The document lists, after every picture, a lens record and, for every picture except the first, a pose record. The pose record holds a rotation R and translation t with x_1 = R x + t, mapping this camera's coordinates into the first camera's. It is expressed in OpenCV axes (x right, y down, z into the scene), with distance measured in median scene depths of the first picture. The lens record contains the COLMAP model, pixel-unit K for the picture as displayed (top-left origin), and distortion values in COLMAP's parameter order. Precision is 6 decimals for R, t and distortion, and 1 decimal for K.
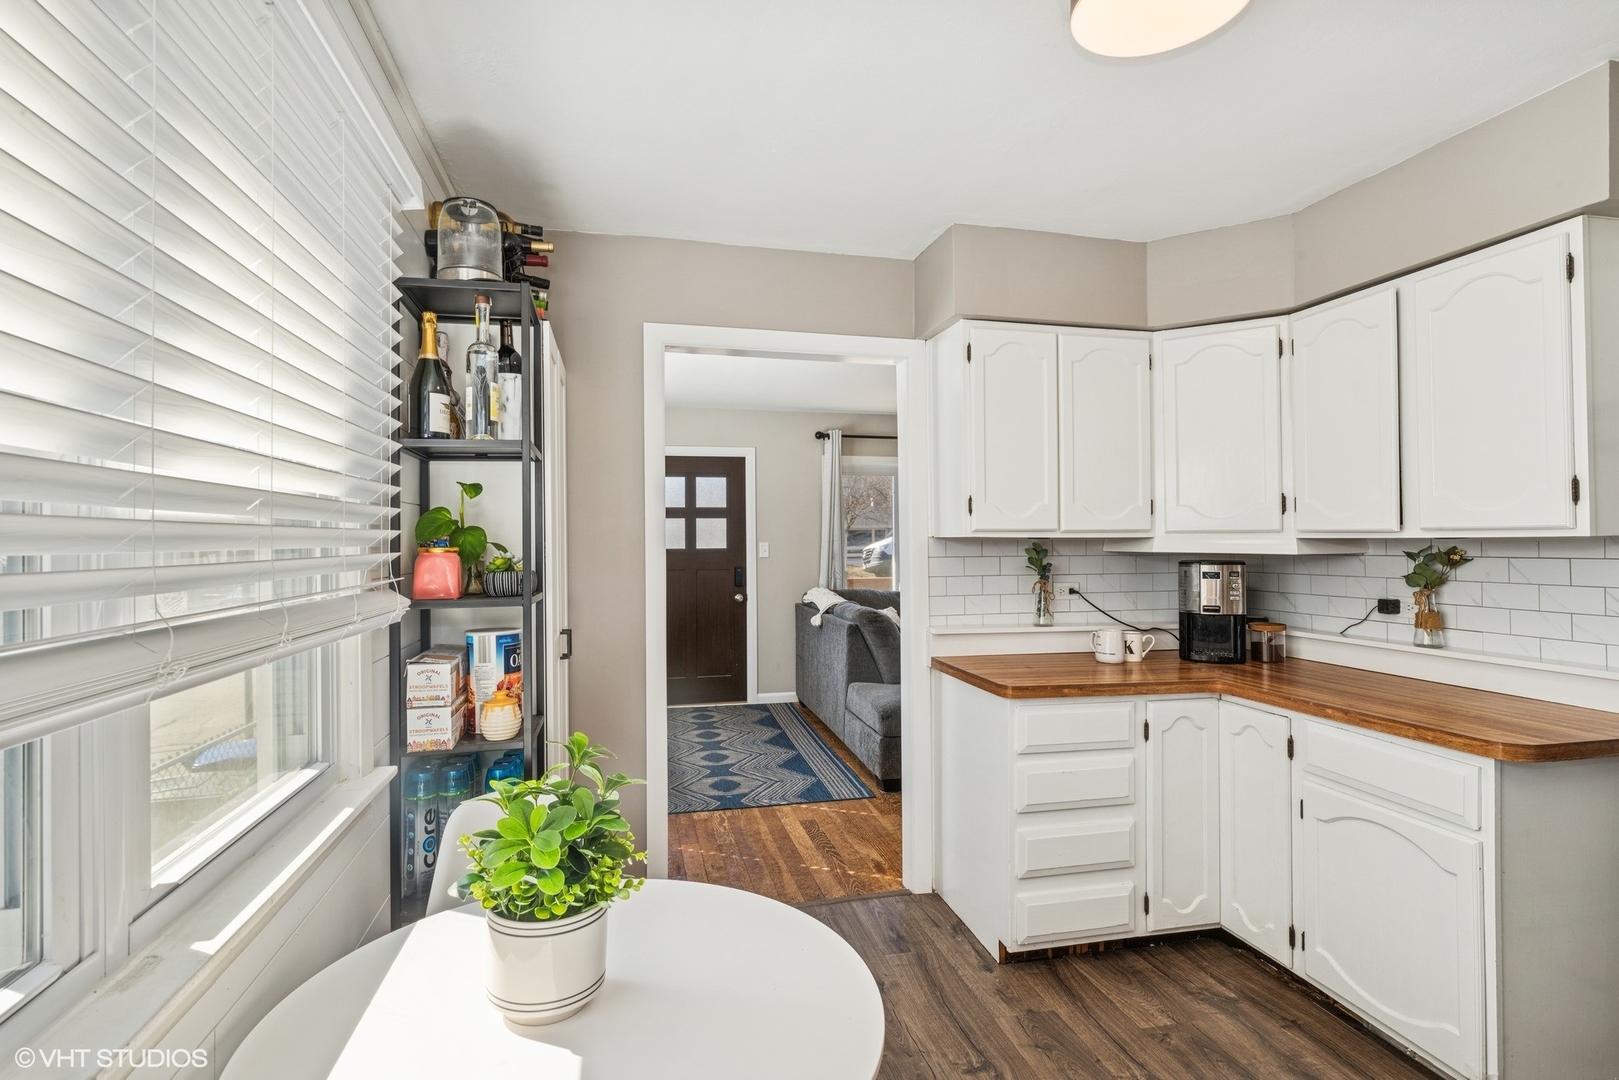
lens RADIAL K [[828.9, 0, 809.4], [0, 828.9, 539.6], [0, 0, 1]] dist [0.003754, 0.000397]
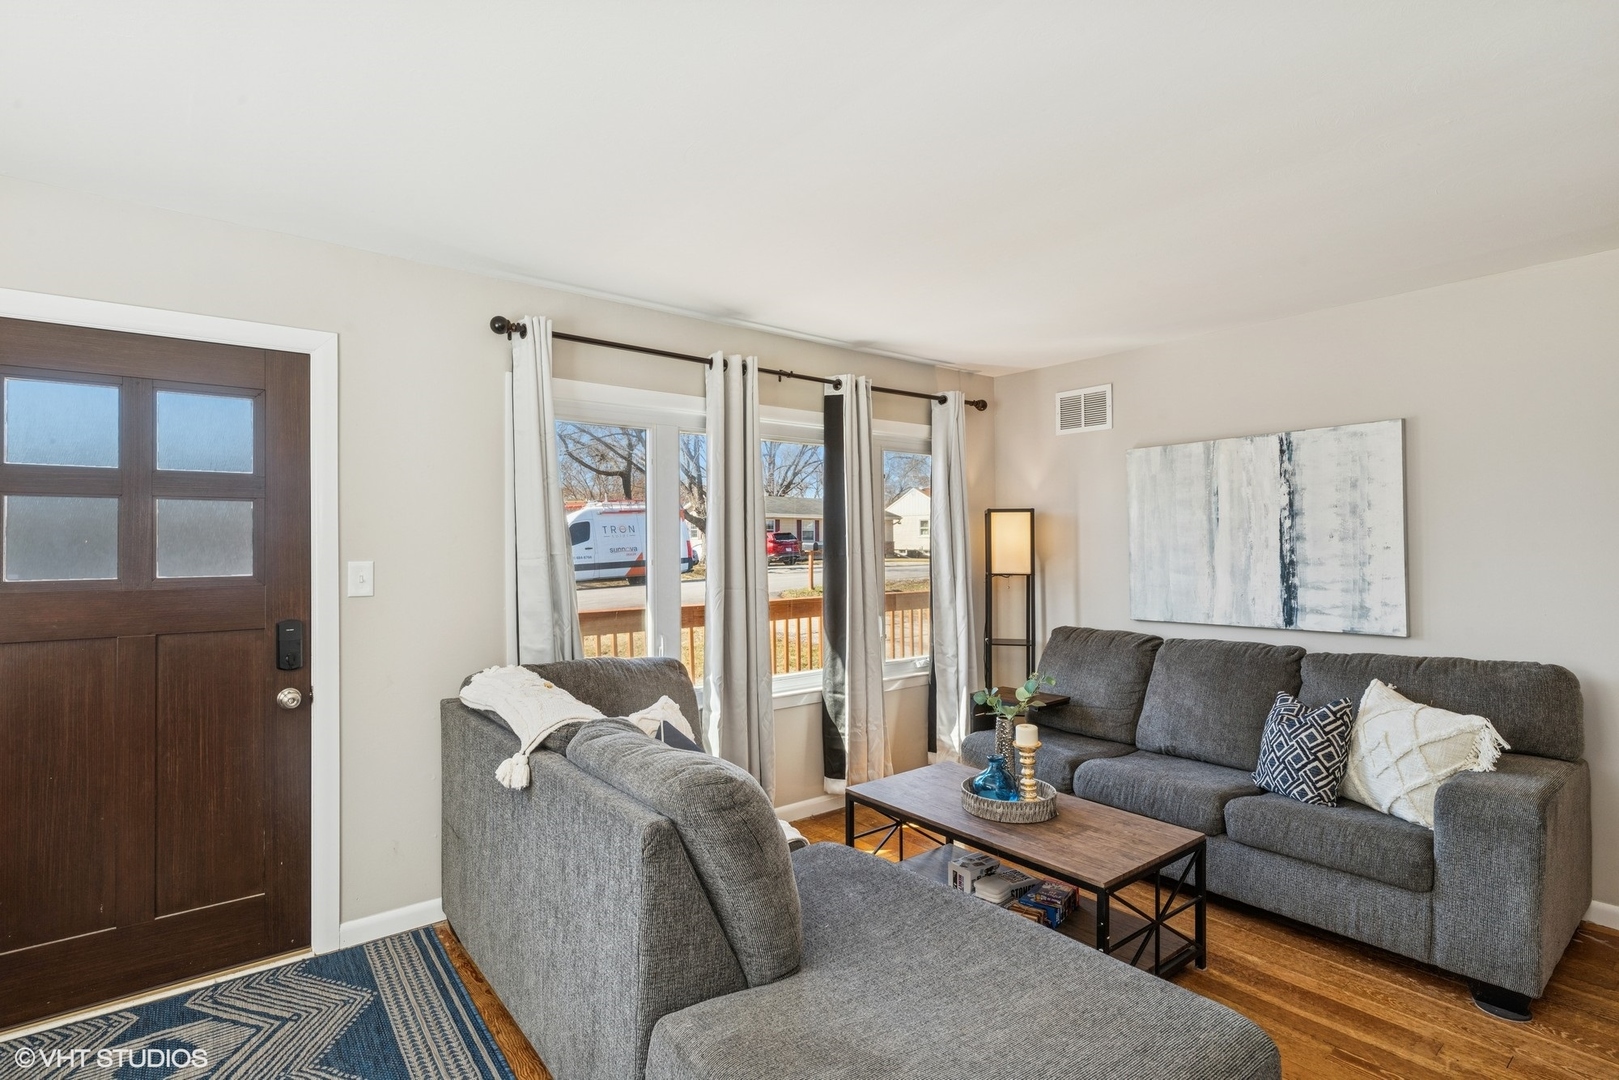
lens RADIAL K [[828.9, 0, 819.9], [0, 828.9, 552.8], [0, 0, 1]] dist [0.003754, 0.000397]
pose [[0.905049, 0.007619, 0.425239, -0.022938], [-0.005899, 0.999968, -0.005360, -0.000438], [-0.425266, 0.002343, 0.905065, 0.522913]]
